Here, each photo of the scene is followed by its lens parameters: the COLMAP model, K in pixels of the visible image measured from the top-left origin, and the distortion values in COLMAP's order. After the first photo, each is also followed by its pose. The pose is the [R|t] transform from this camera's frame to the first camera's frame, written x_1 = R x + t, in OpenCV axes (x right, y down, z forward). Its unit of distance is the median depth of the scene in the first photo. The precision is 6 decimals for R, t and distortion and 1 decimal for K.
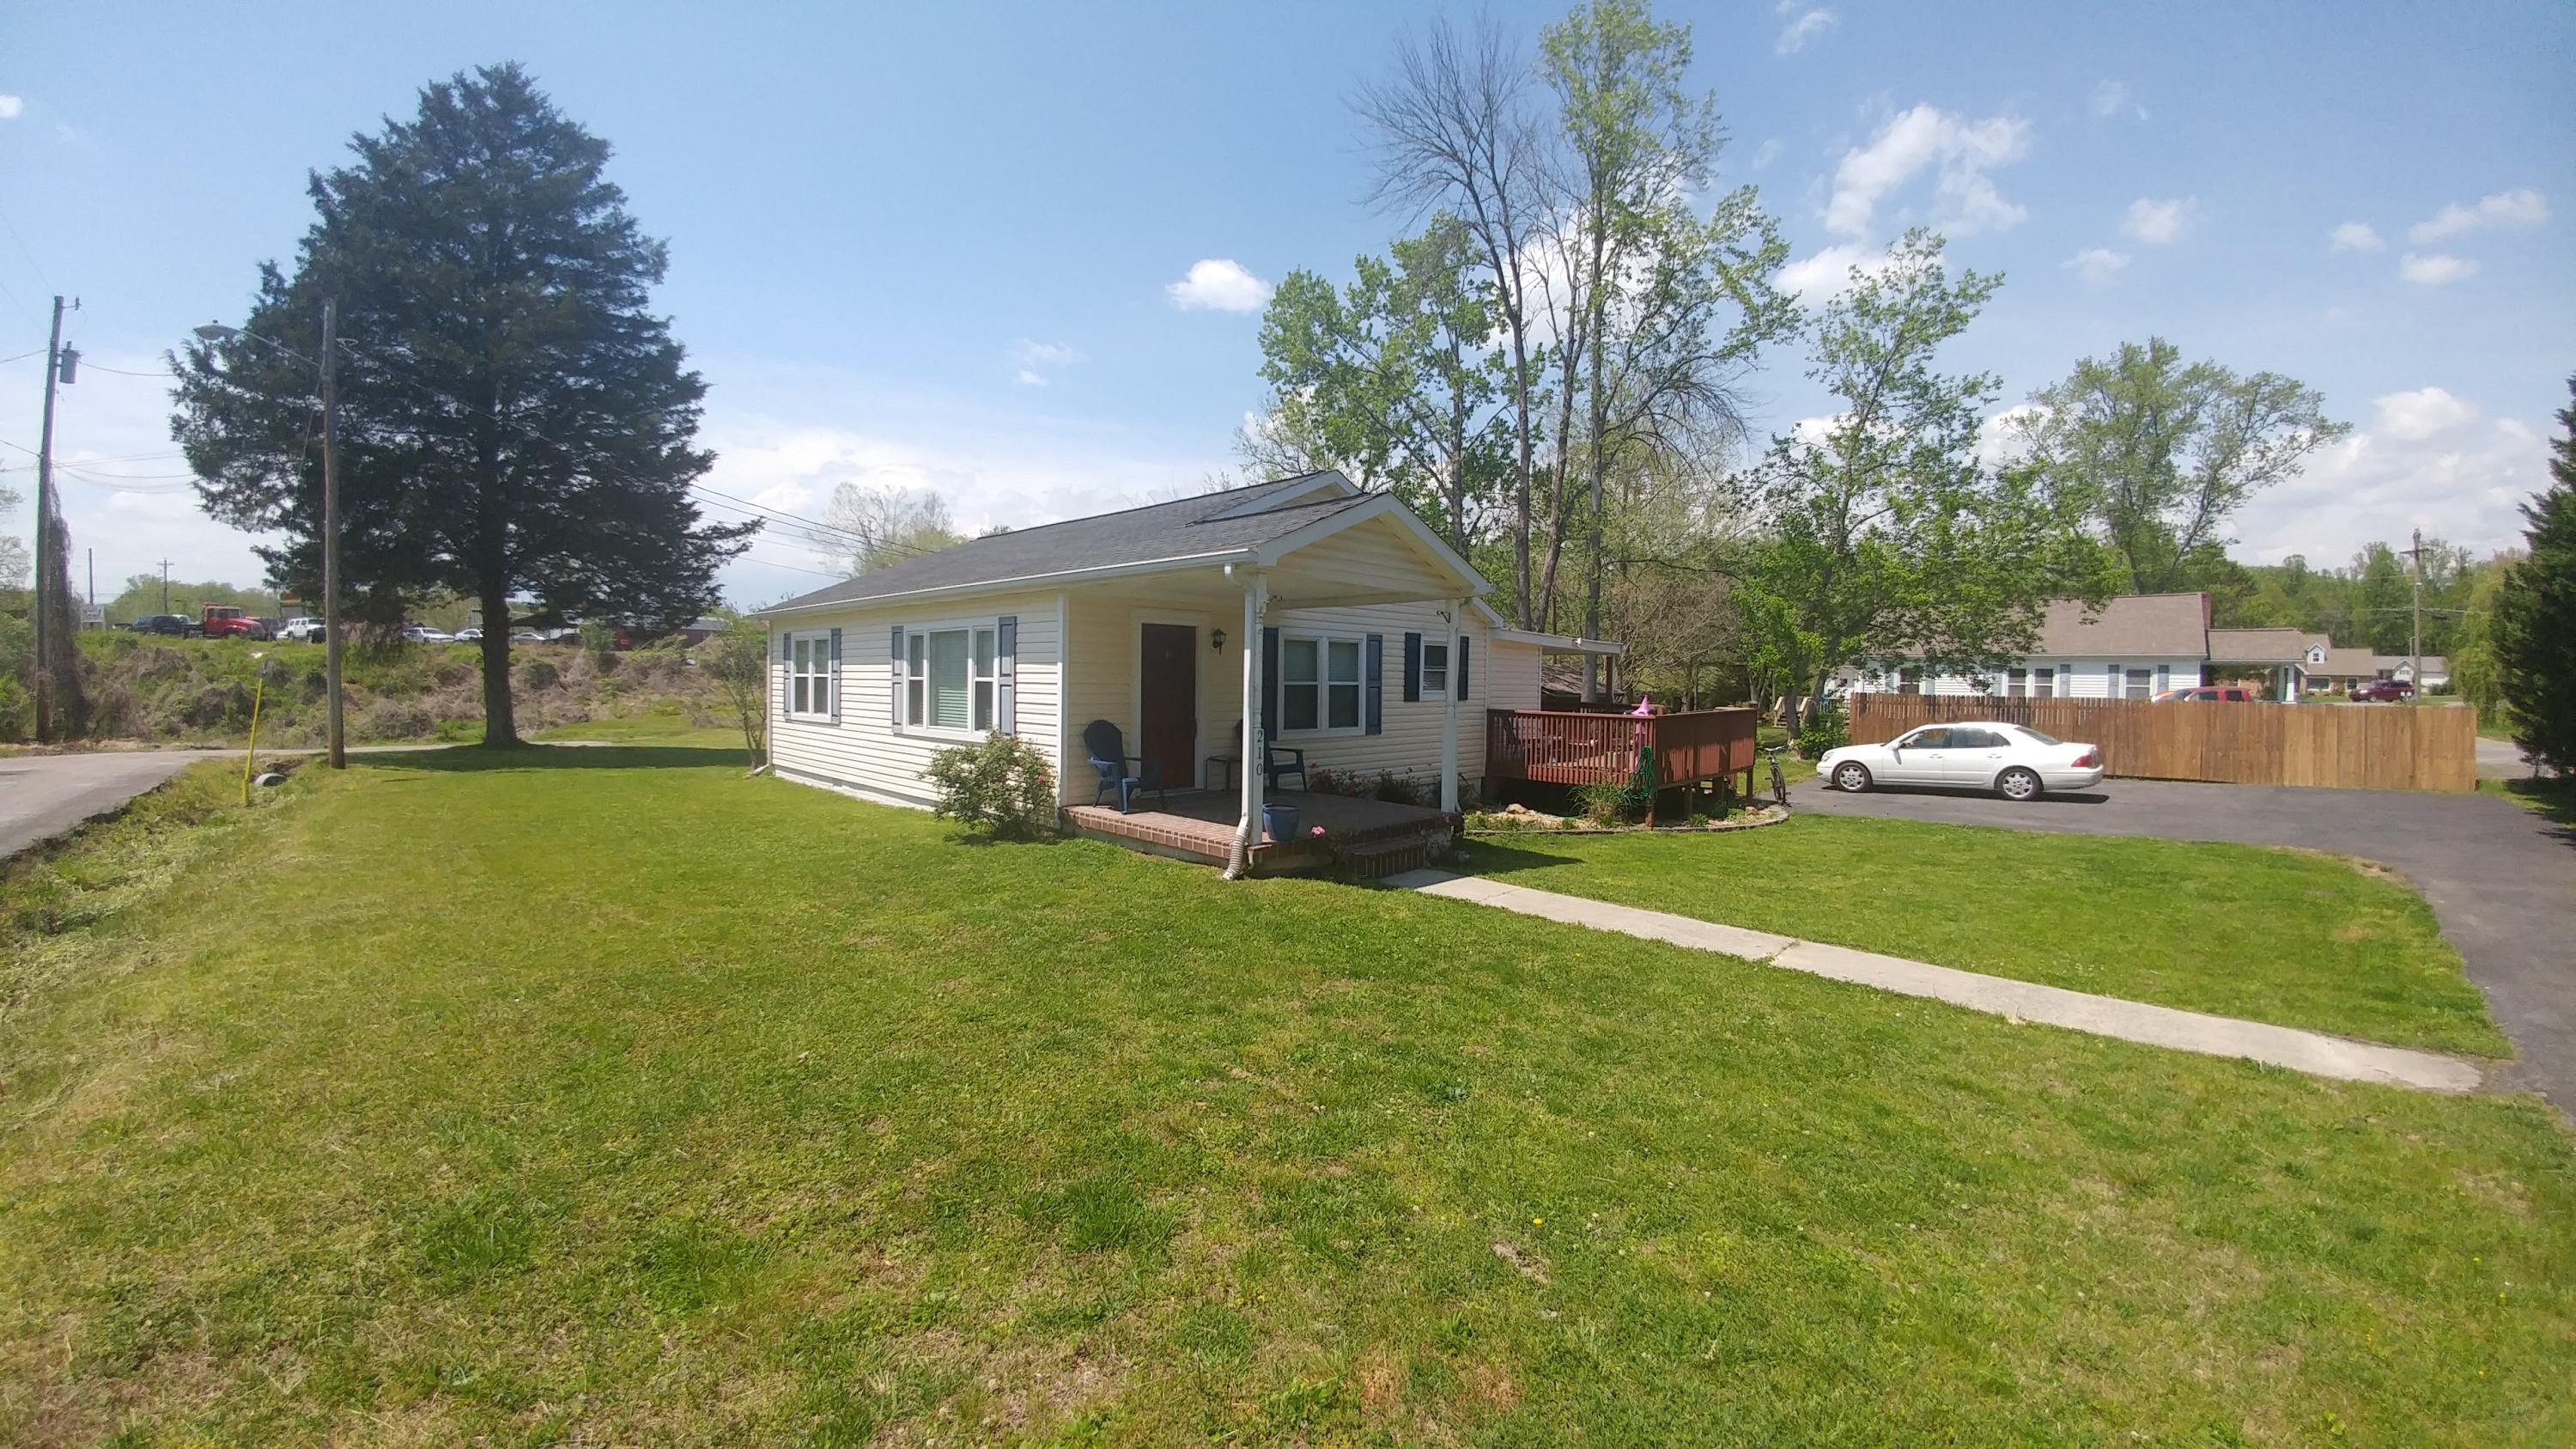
lens RADIAL K [[980.2, 0, 1285.9], [0, 980.2, 708.5], [0, 0, 1]] dist [-0.031138, -0.013134]
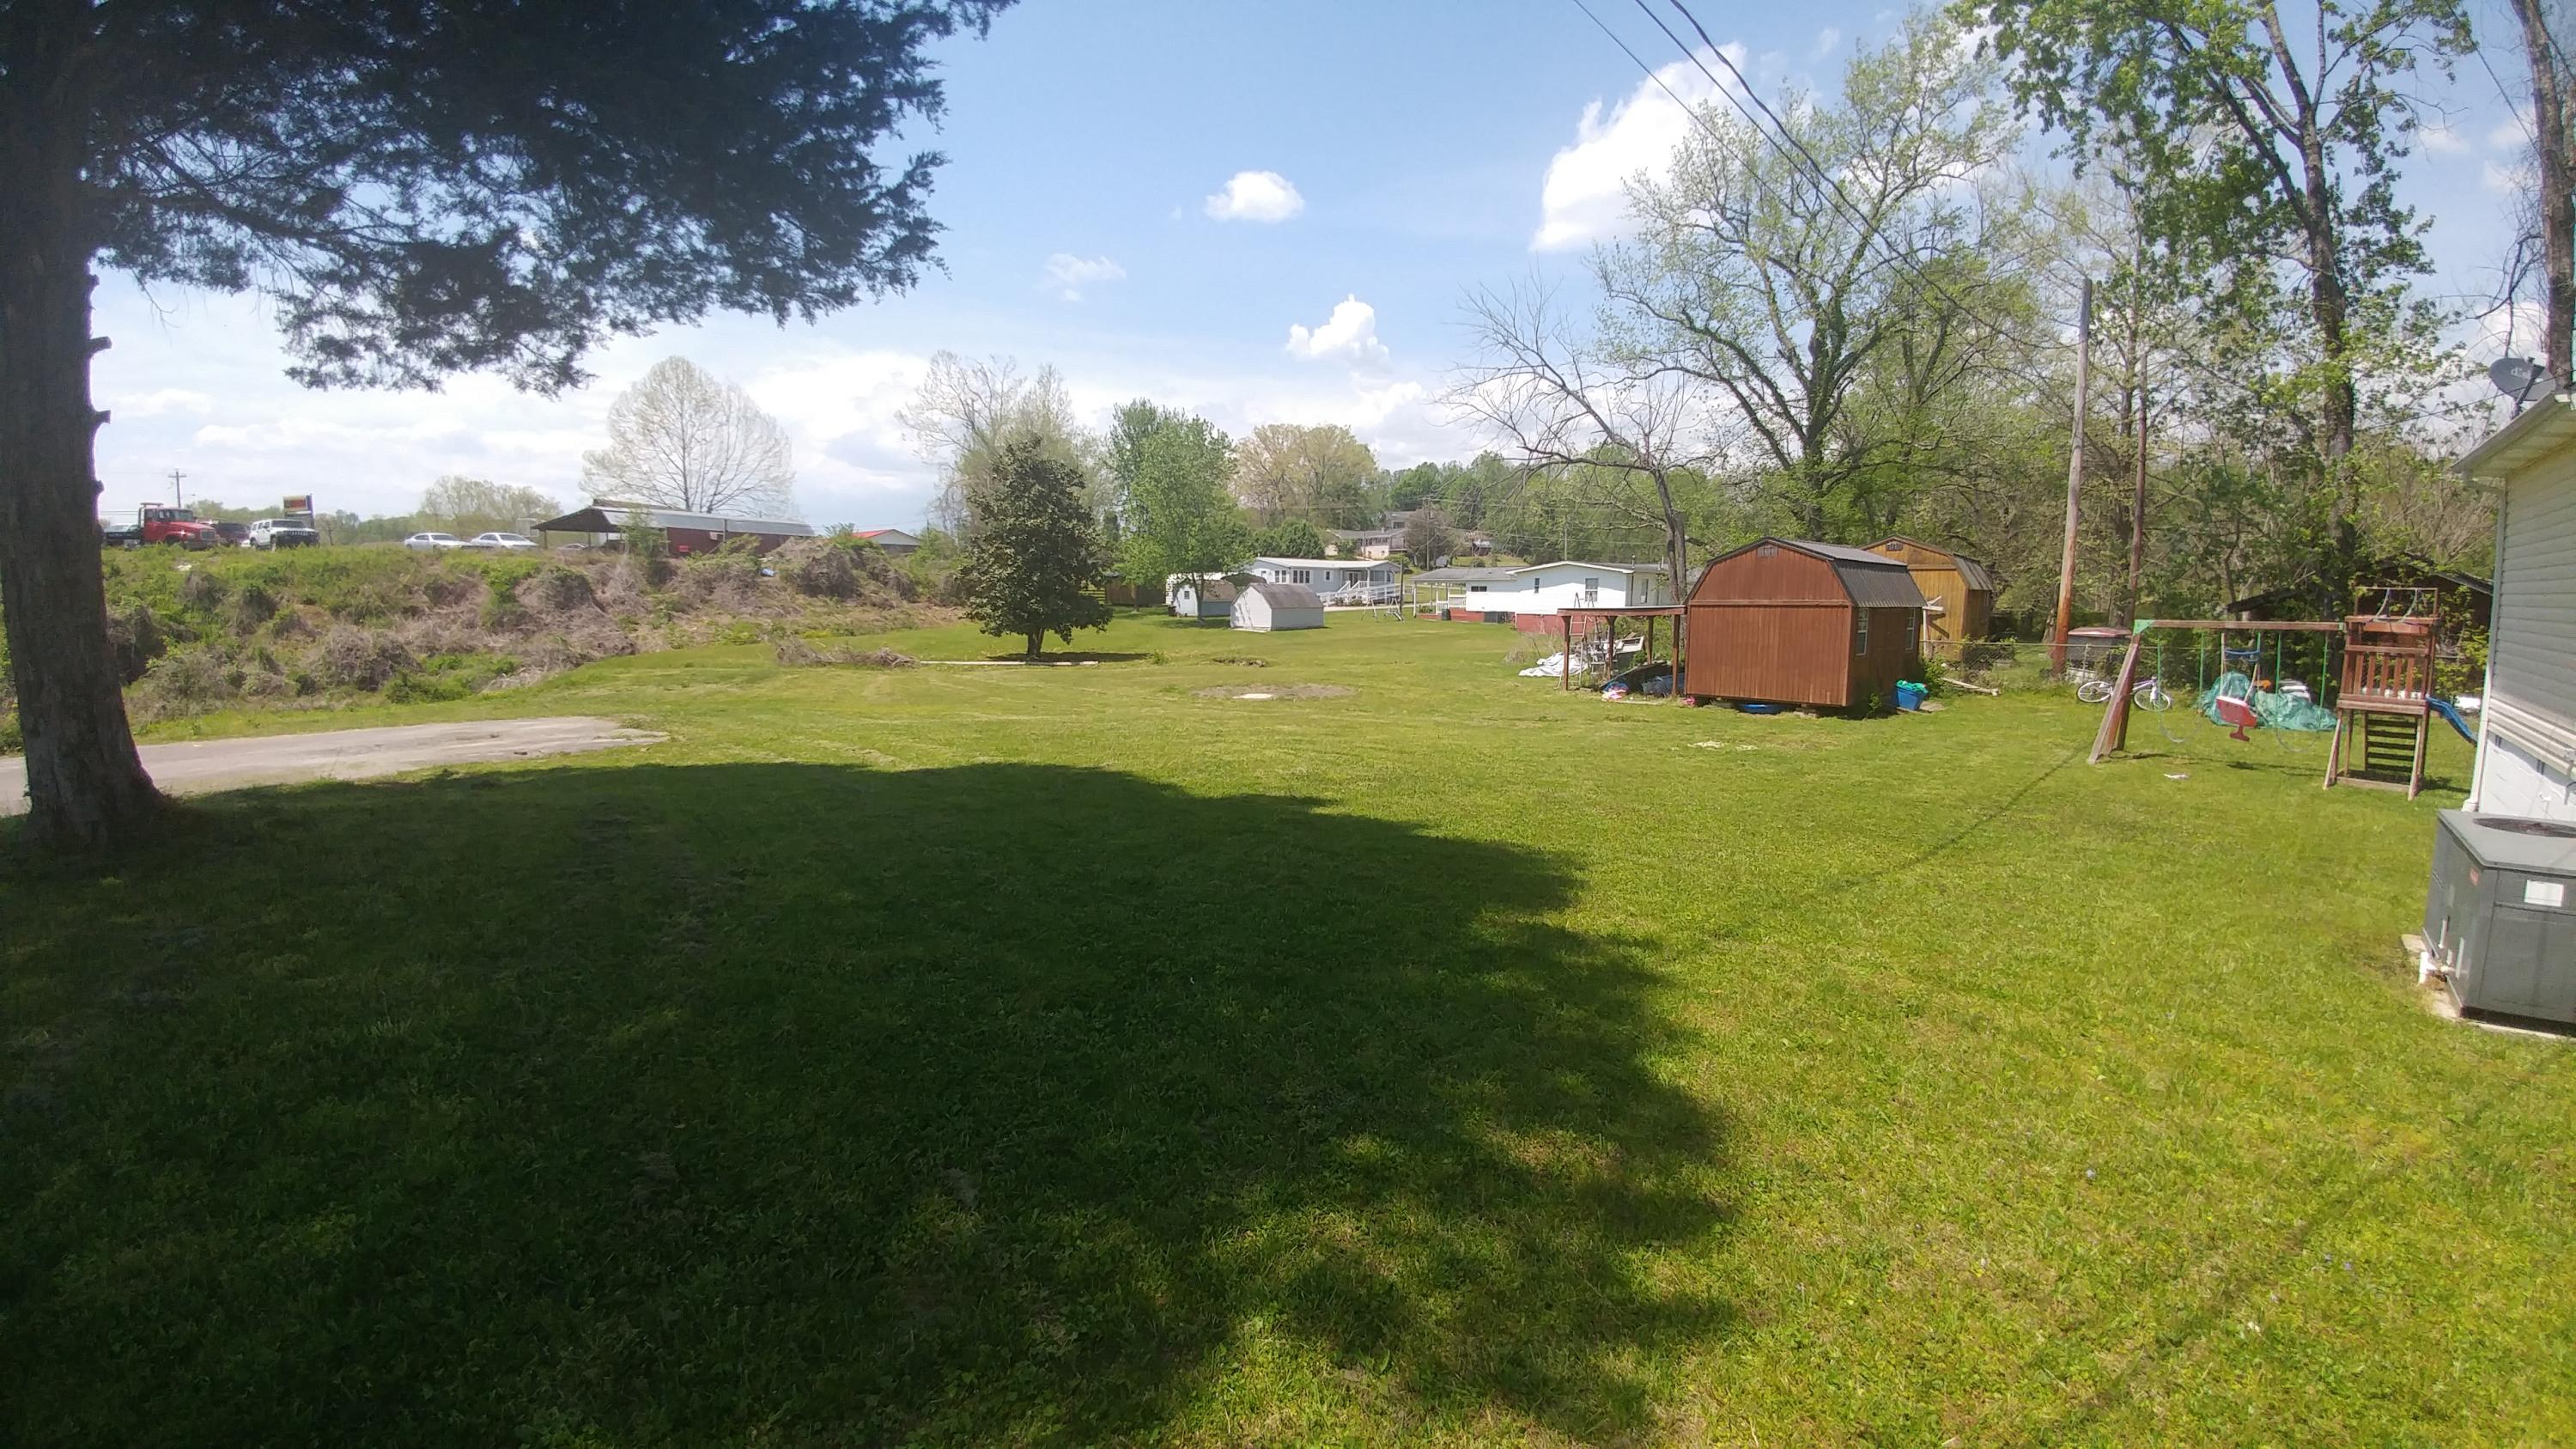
lens RADIAL K [[980.2, 0, 1285.9], [0, 980.2, 708.5], [0, 0, 1]] dist [-0.031138, -0.013134]
pose [[0.998606, 0.000292, -0.052789, -0.193682], [0.004026, 0.996651, 0.081673, -0.002351], [0.052636, -0.081772, 0.995260, 0.292041]]
